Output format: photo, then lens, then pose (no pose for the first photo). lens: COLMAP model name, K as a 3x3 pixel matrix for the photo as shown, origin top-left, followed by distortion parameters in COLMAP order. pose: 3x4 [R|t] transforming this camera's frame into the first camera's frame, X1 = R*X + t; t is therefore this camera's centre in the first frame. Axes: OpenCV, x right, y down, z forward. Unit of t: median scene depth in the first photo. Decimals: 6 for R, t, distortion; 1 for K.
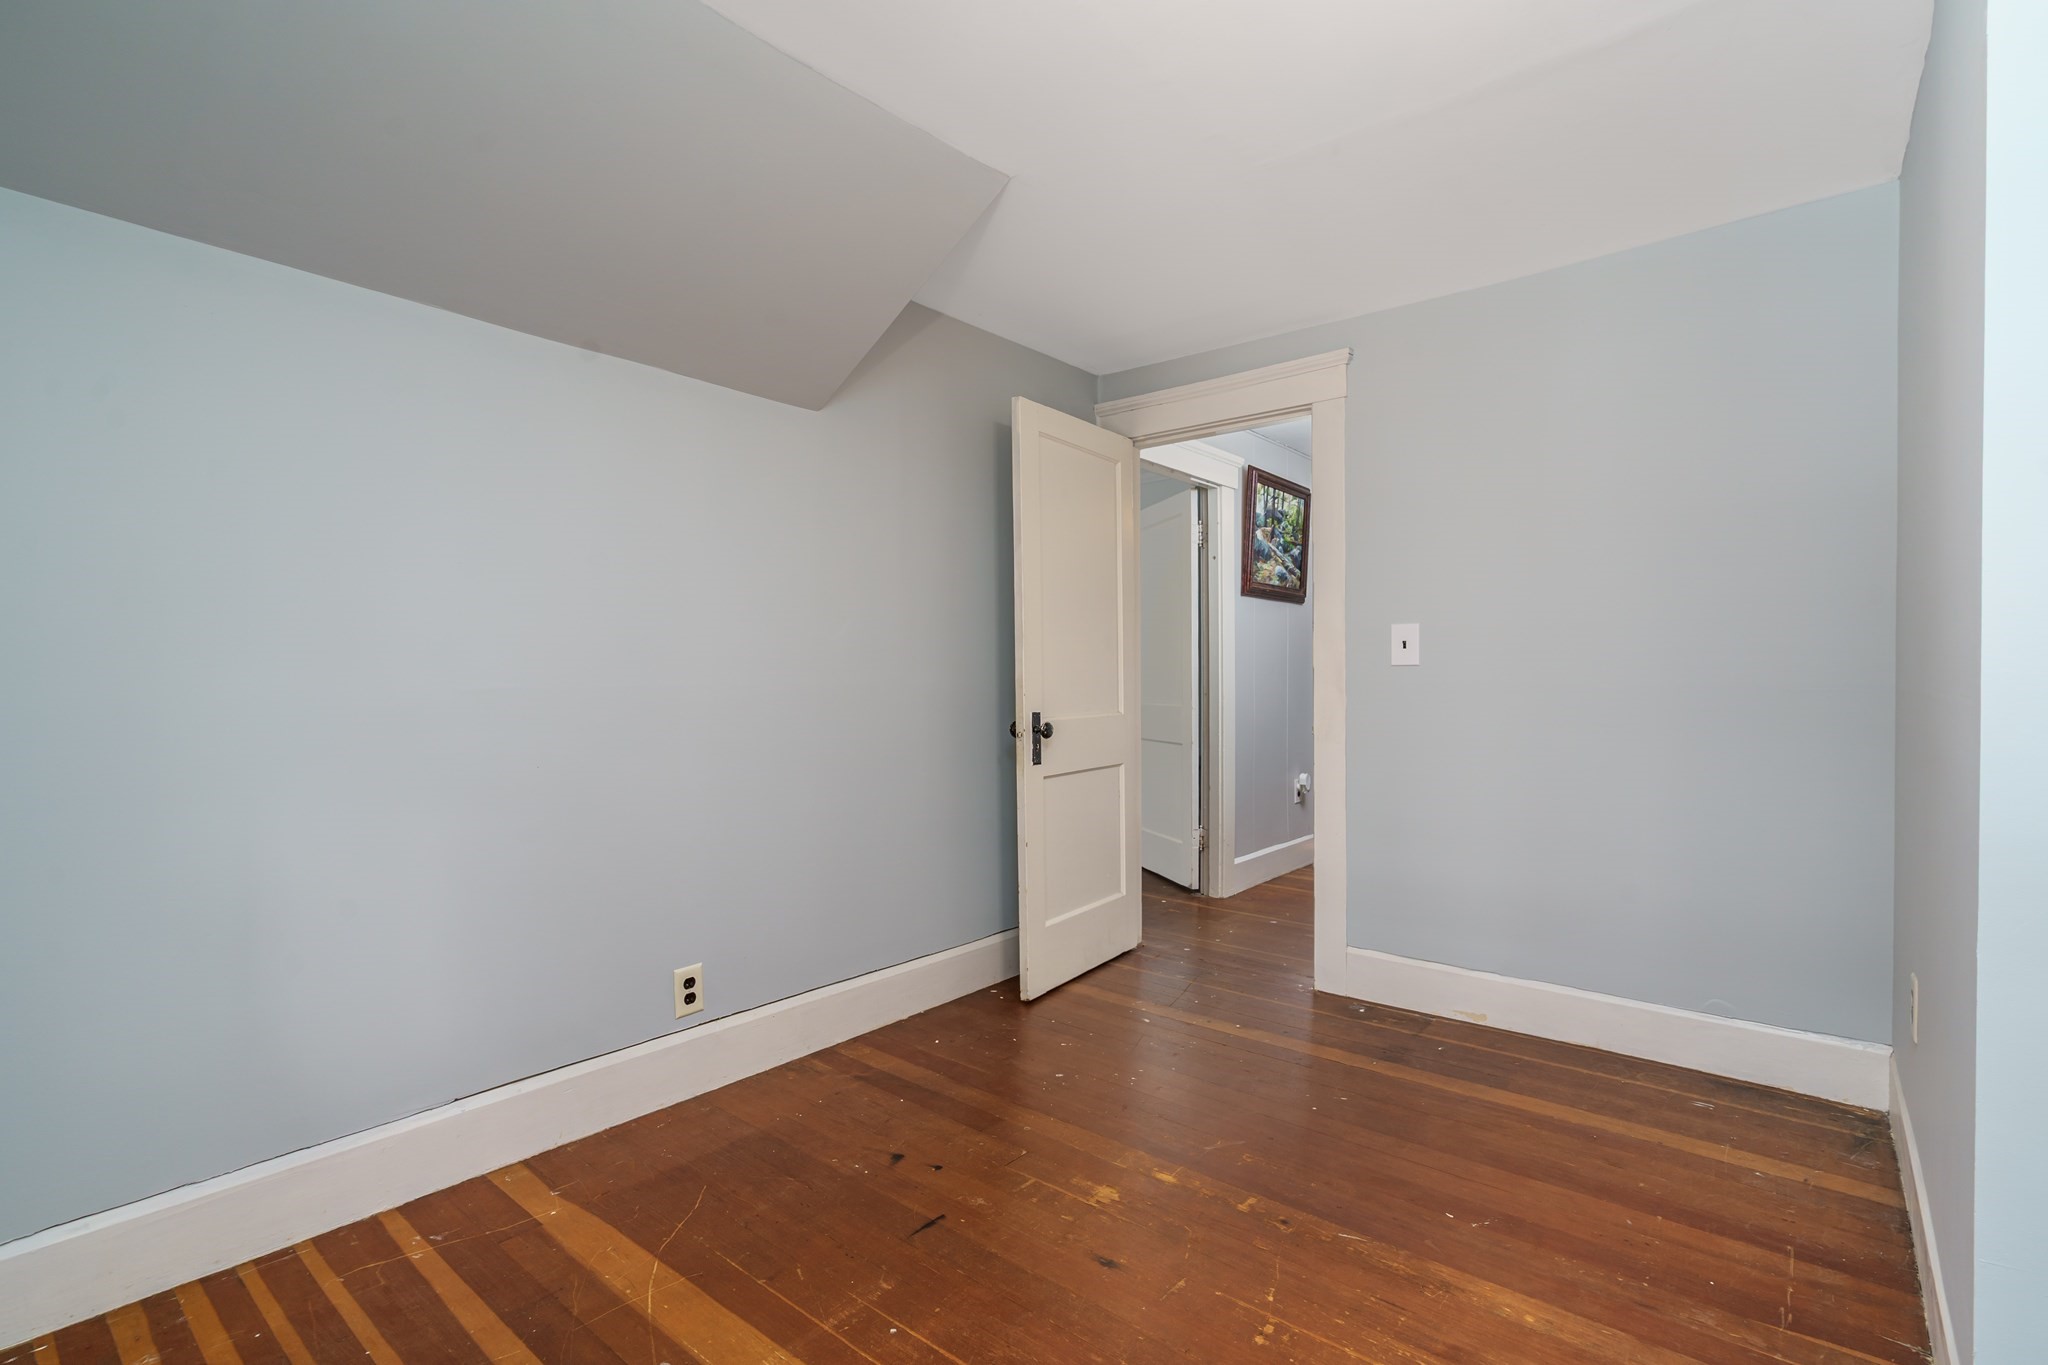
lens RADIAL K [[938.1, 0, 1011.8], [0, 938.1, 683.3], [0, 0, 1]] dist [-0.000234, 0.000203]
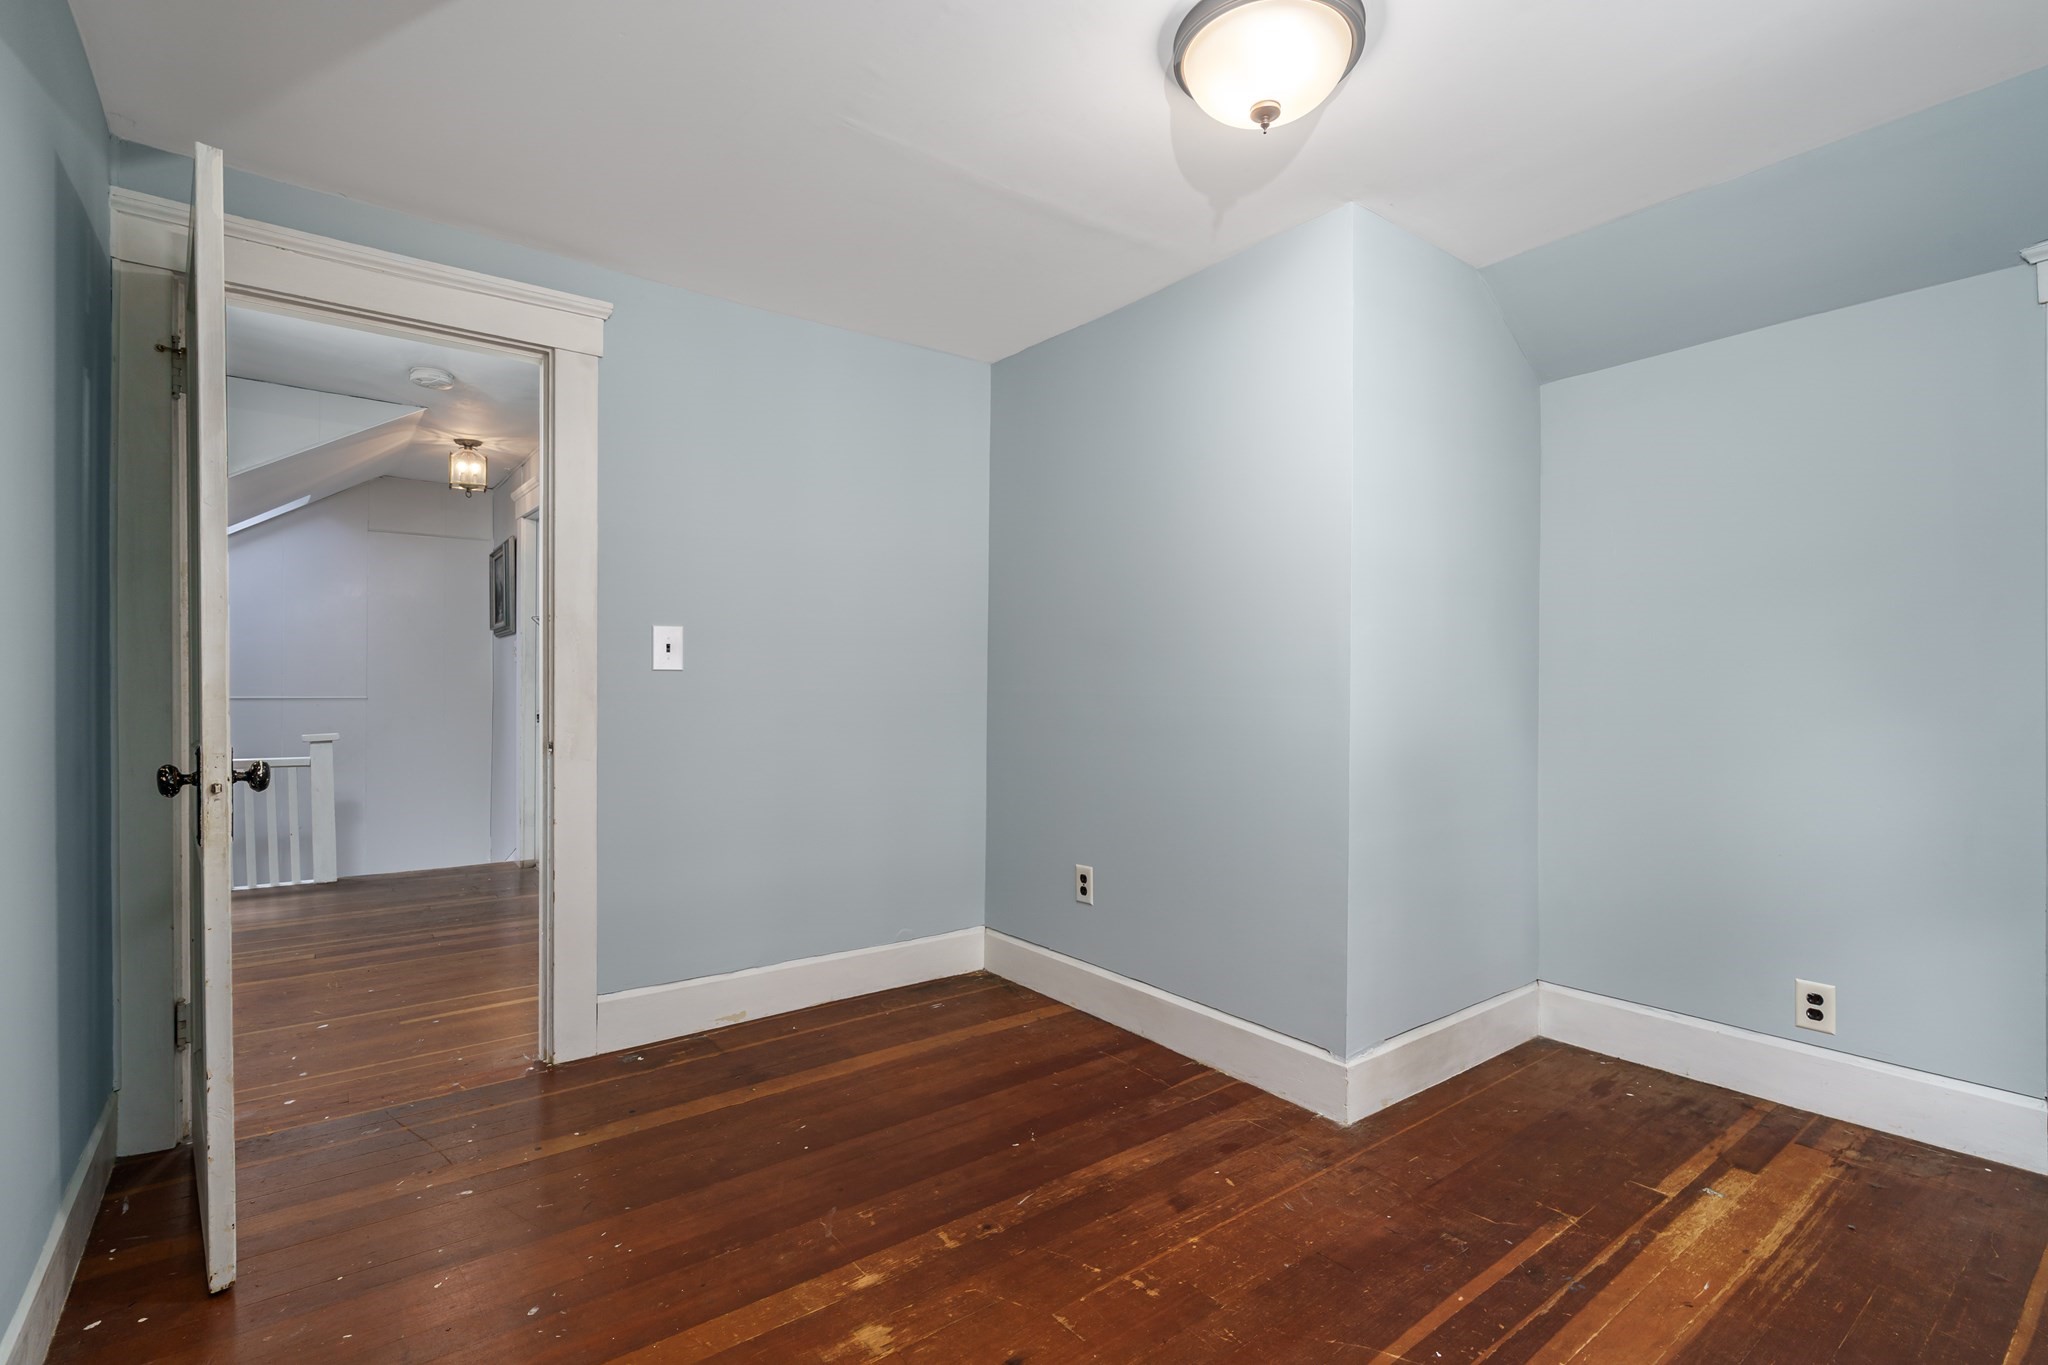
lens RADIAL K [[938.1, 0, 1011.8], [0, 938.1, 683.3], [0, 0, 1]] dist [-0.000234, 0.000203]
pose [[0.214977, 0.011205, 0.976555, -0.498778], [0.001158, 0.999931, -0.011728, 0.006163], [-0.976618, 0.003652, 0.214949, 0.553729]]
